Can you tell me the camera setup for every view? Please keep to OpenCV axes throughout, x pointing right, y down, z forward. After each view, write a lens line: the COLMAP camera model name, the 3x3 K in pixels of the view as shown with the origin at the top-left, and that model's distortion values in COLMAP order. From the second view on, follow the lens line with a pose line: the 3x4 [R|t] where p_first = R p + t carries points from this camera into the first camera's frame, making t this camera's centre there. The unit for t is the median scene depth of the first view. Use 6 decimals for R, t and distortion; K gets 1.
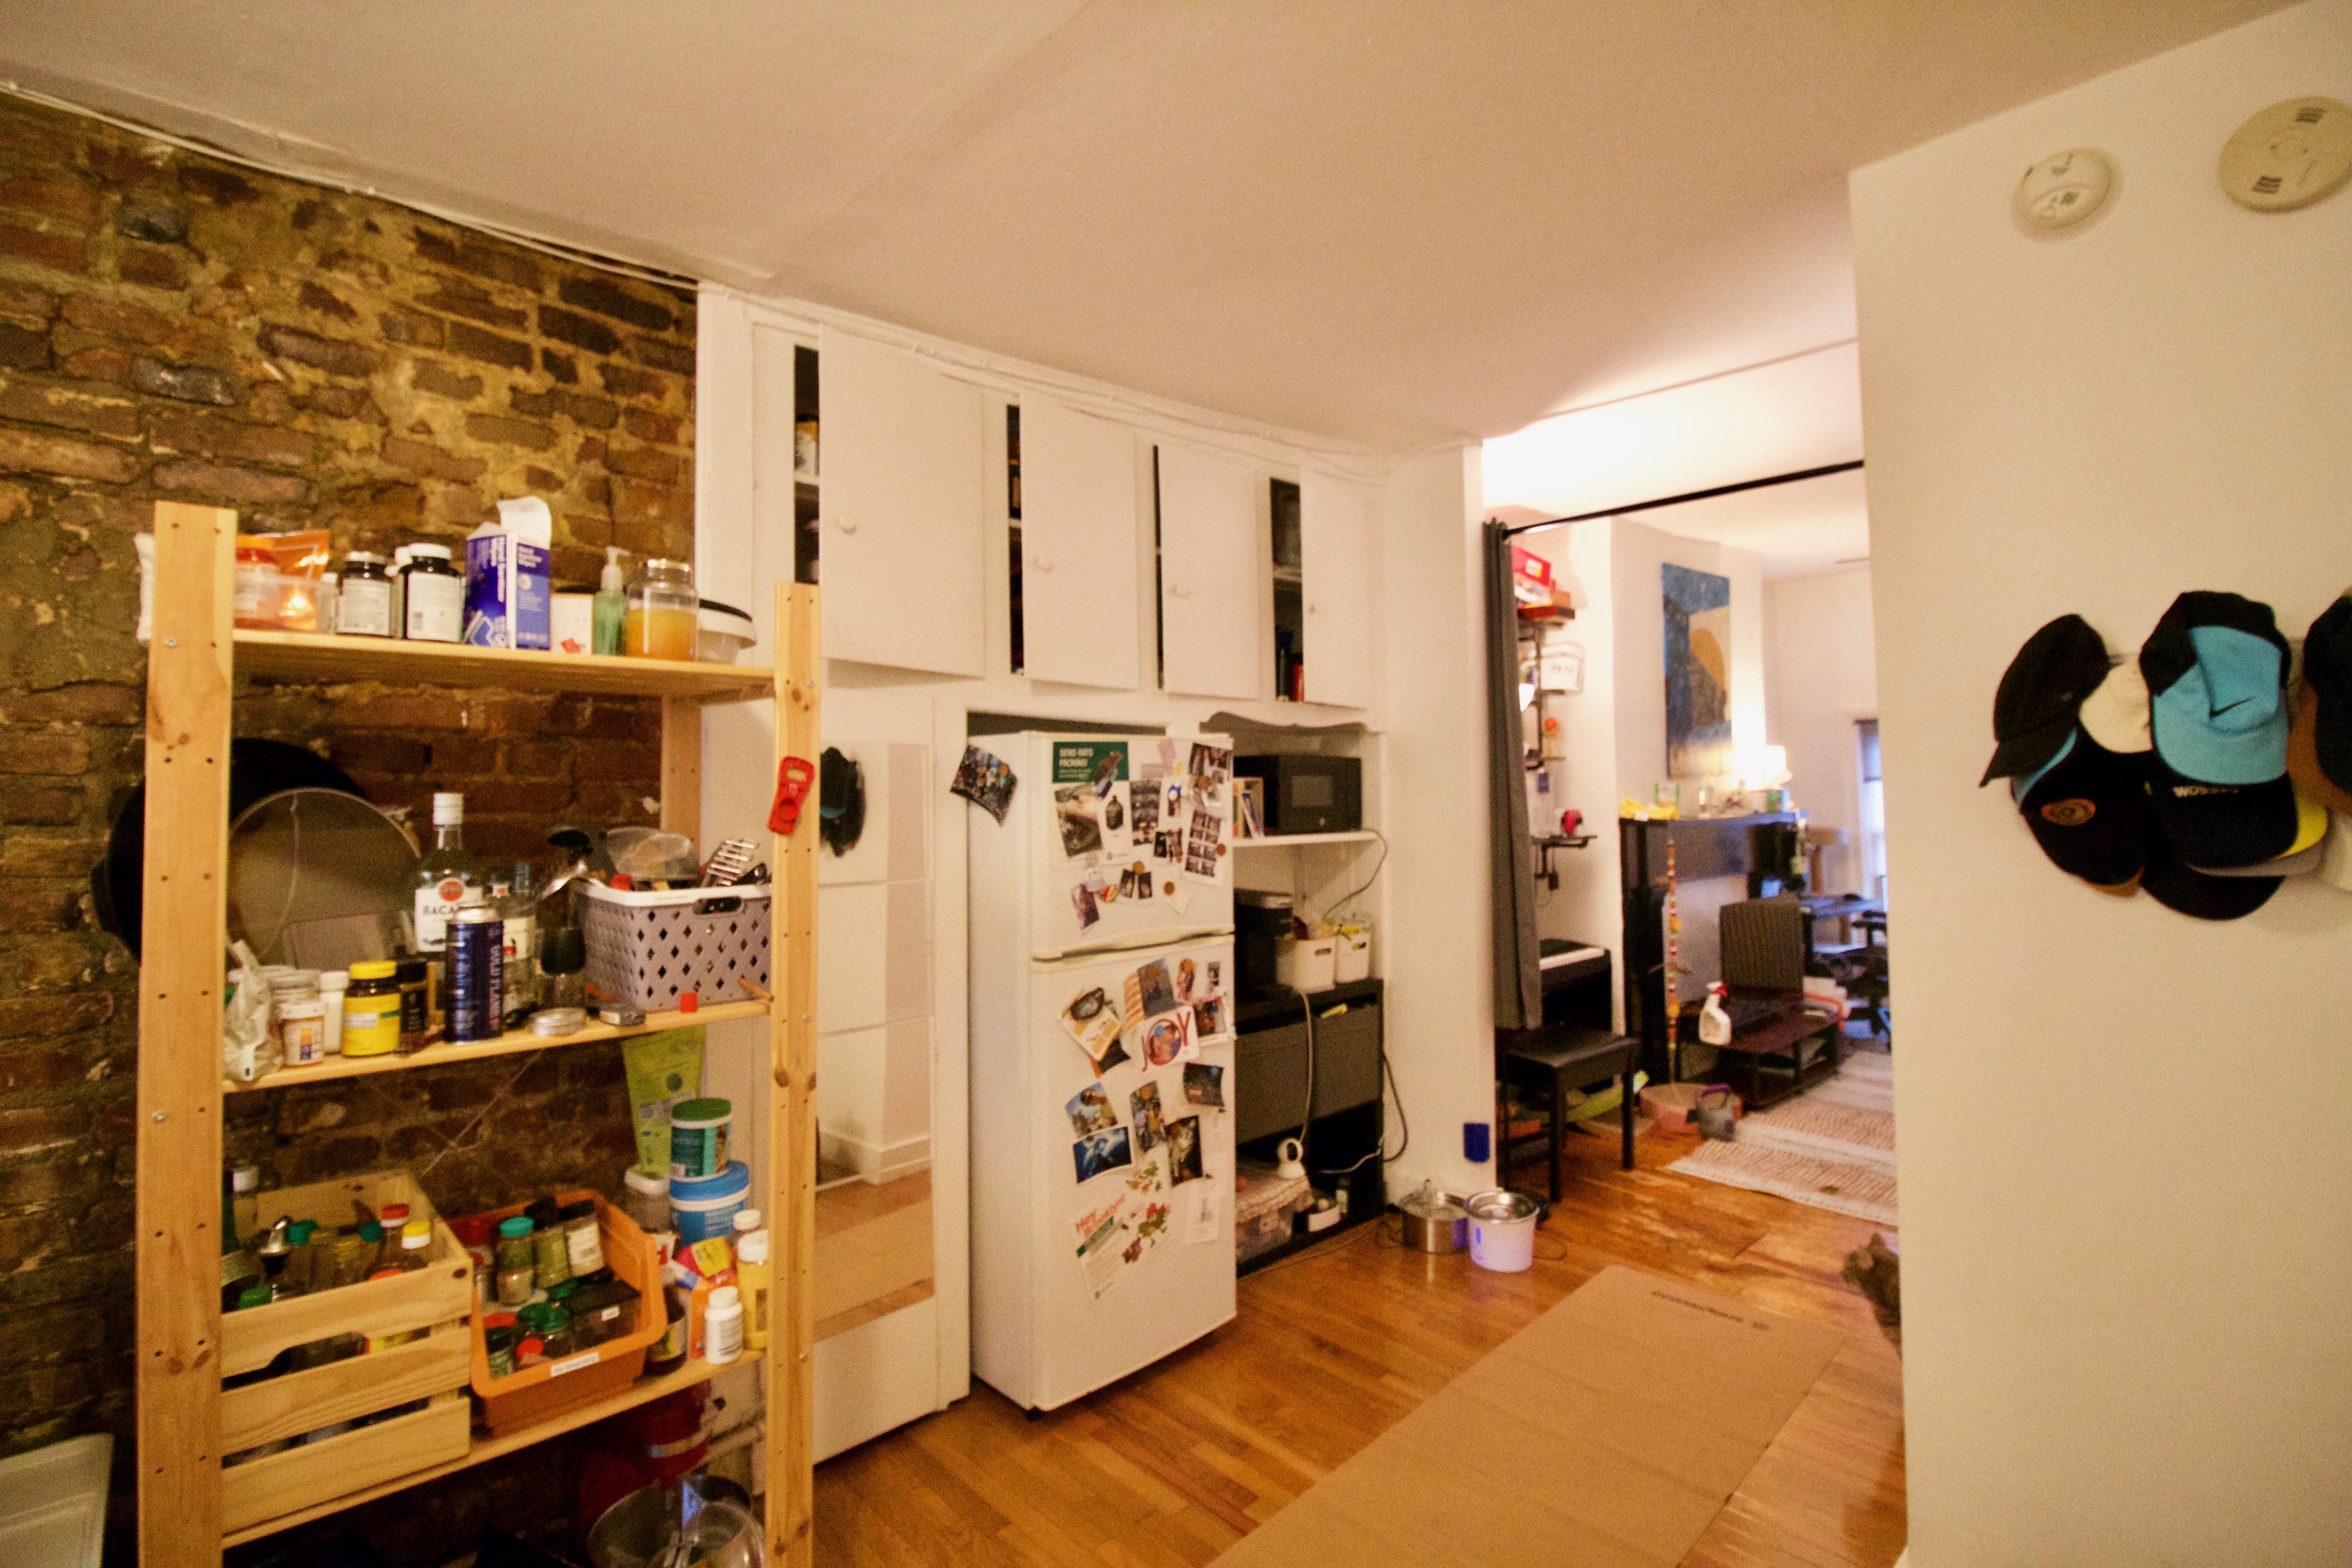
lens RADIAL K [[1096.6, 0, 1167.6], [0, 1096.6, 757.0], [0, 0, 1]] dist [-0.002587, -0.008663]
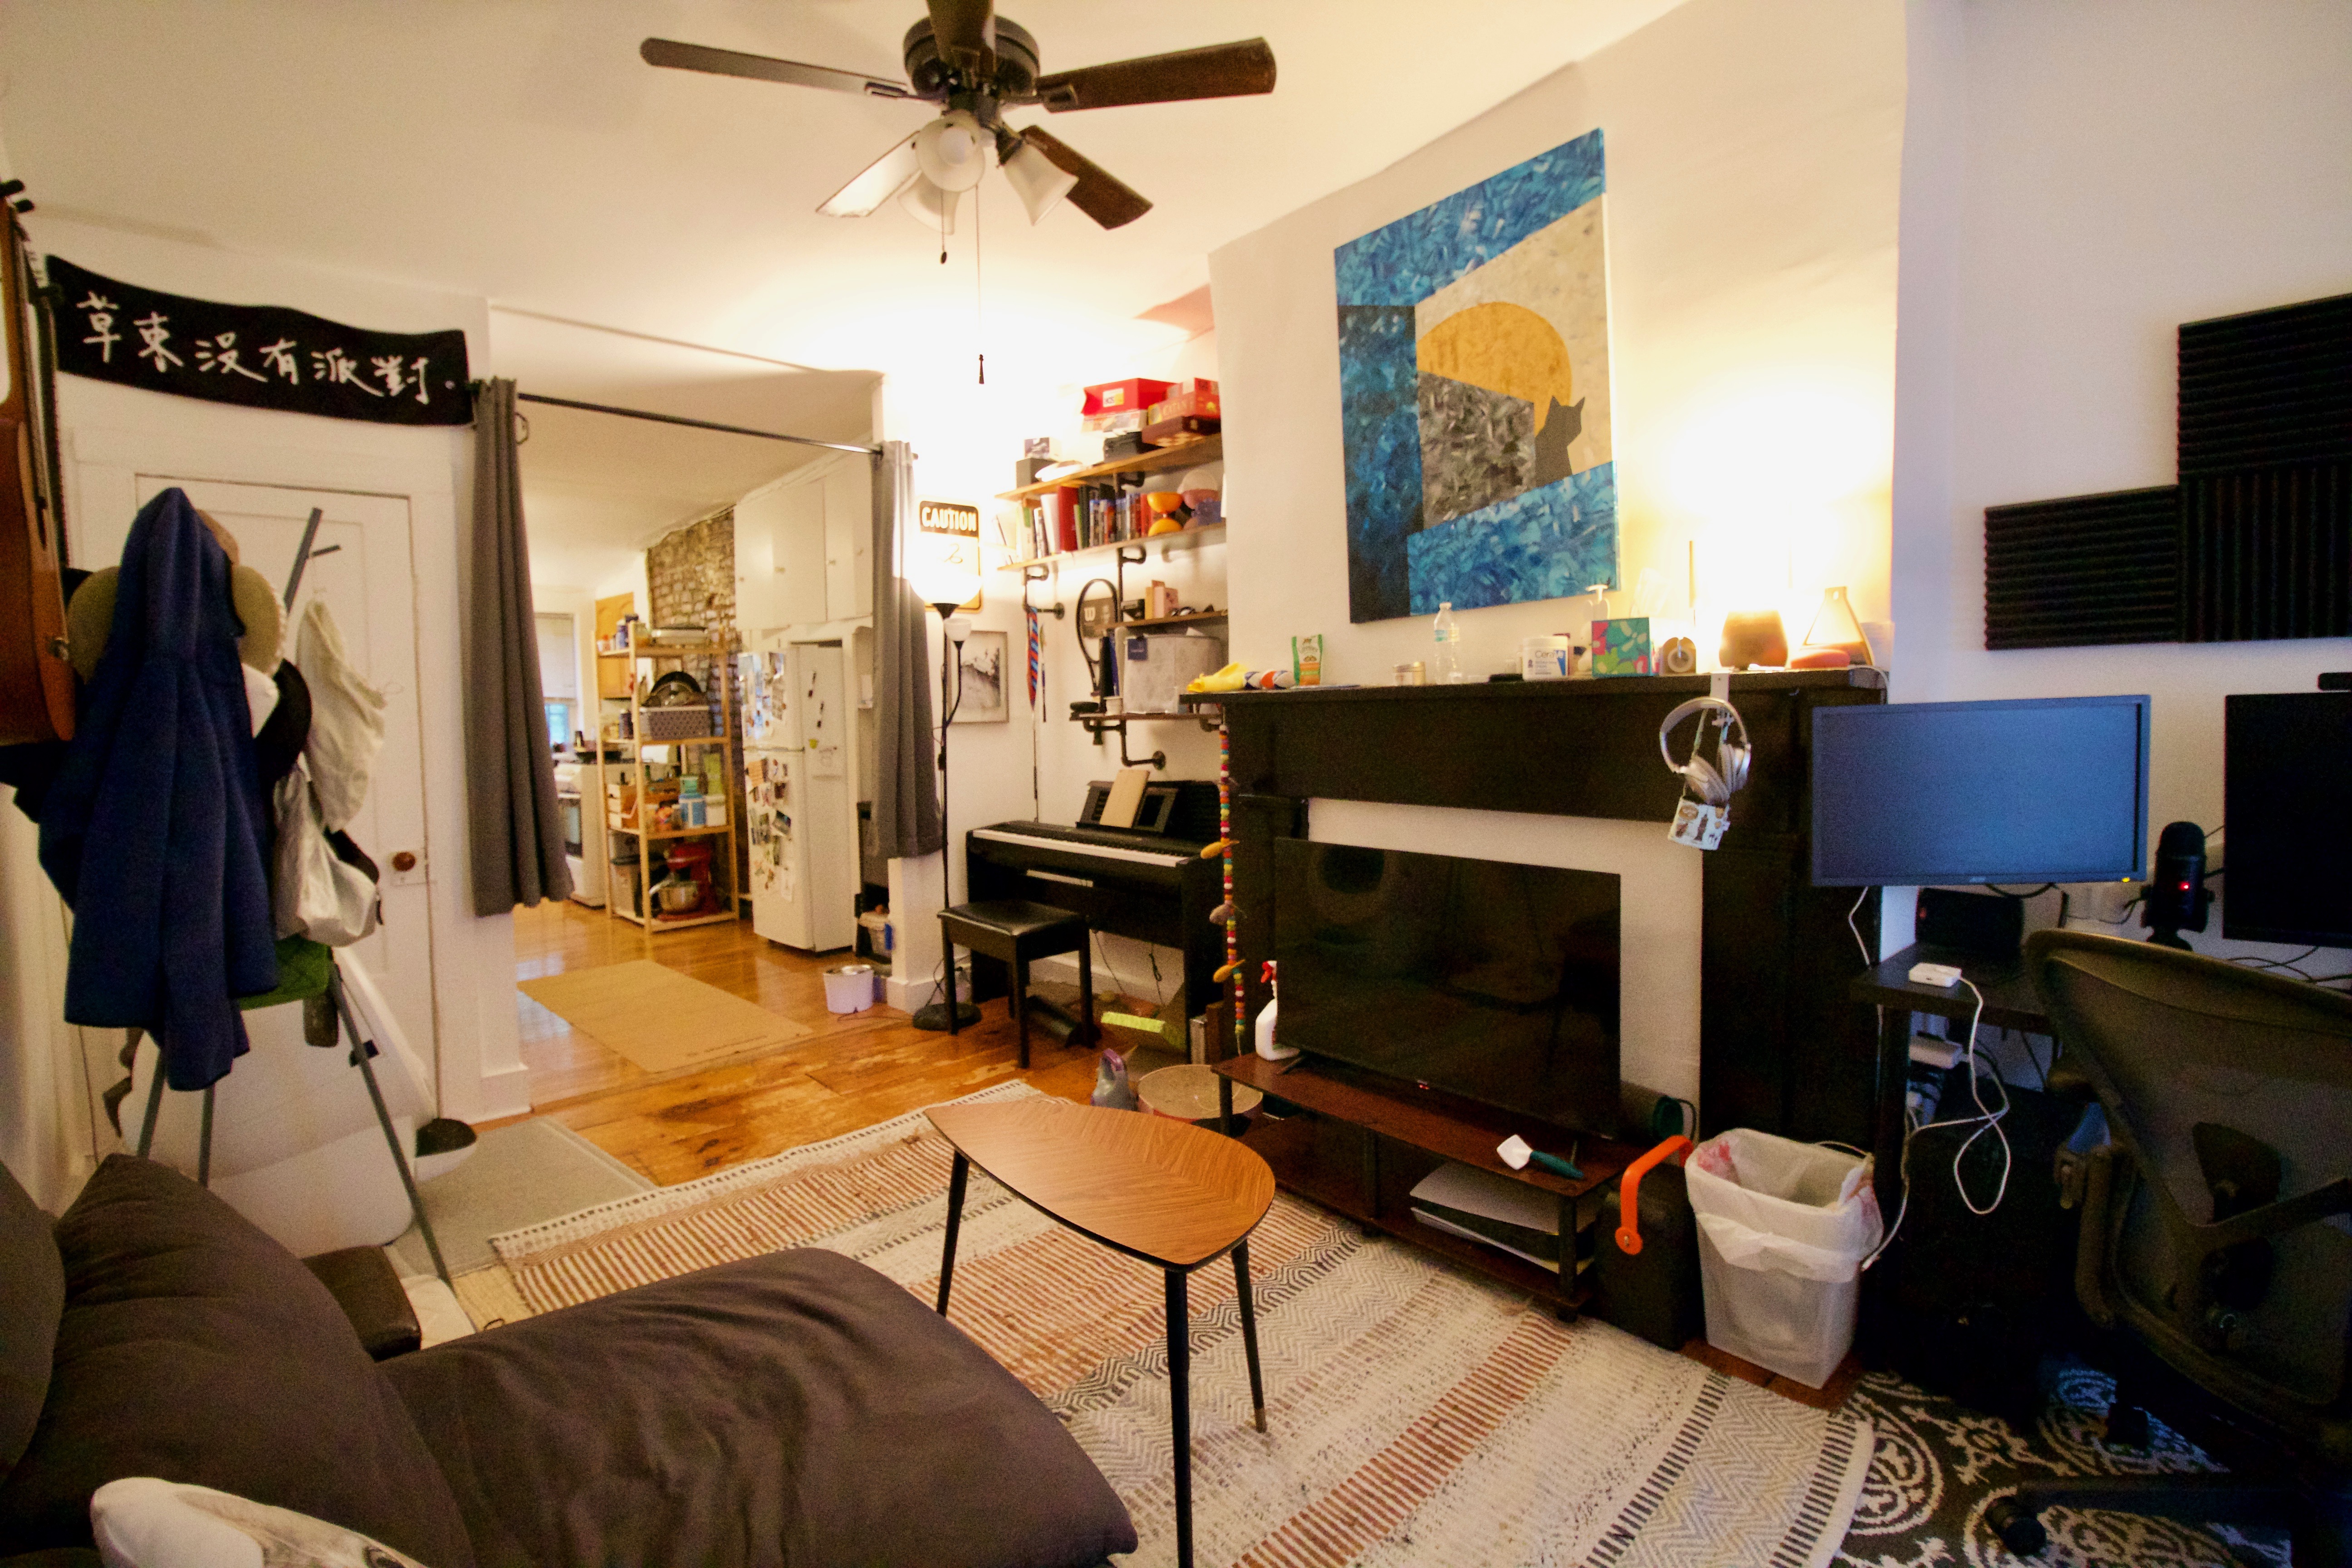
lens RADIAL K [[1096.6, 0, 1169.1], [0, 1096.6, 760.6], [0, 0, 1]] dist [-0.002587, -0.008663]
pose [[-0.017540, 0.064686, -0.997752, 2.225754], [0.054716, 0.996472, 0.063641, 0.105157], [0.998348, -0.053476, -0.021017, 1.930682]]
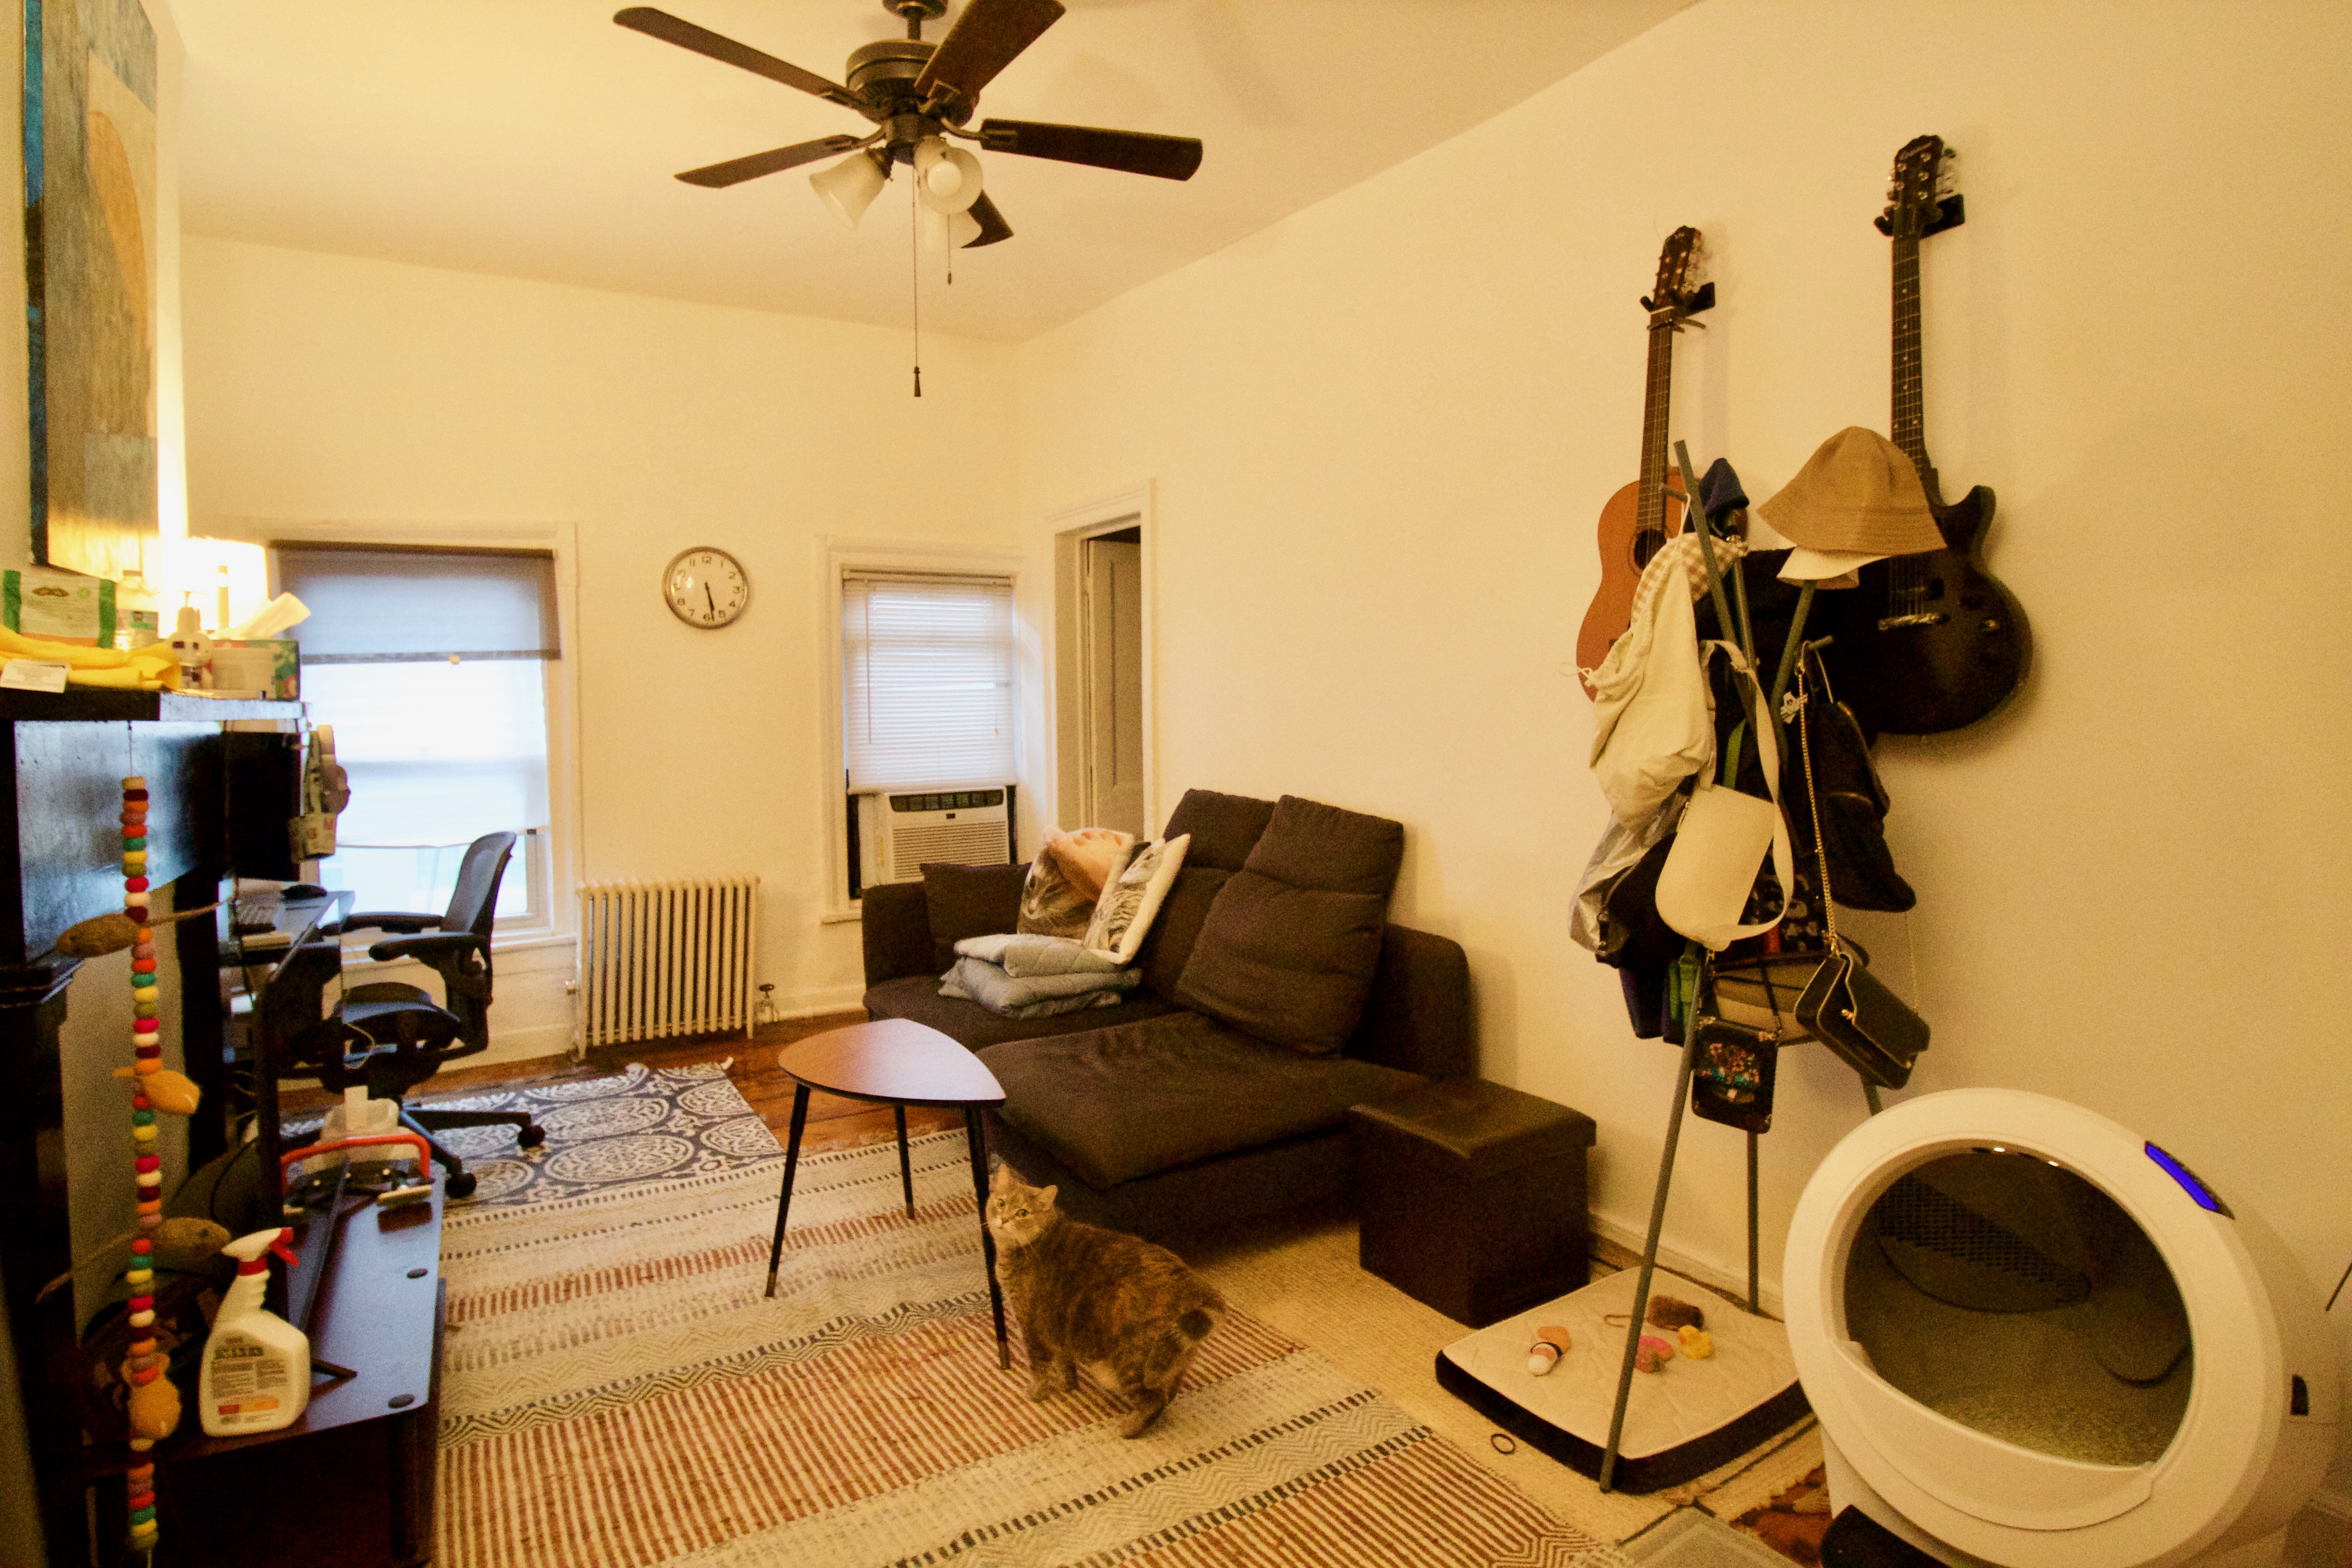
lens RADIAL K [[1288.4, 0, 1177.5], [0, 1288.4, 756.4], [0, 0, 1]] dist [0.009252, -0.014434]
pose [[0.222255, -0.022034, 0.974740, 0.416470], [-0.027374, 0.999209, 0.028829, 0.109359], [-0.974604, -0.033090, 0.221476, 1.350862]]
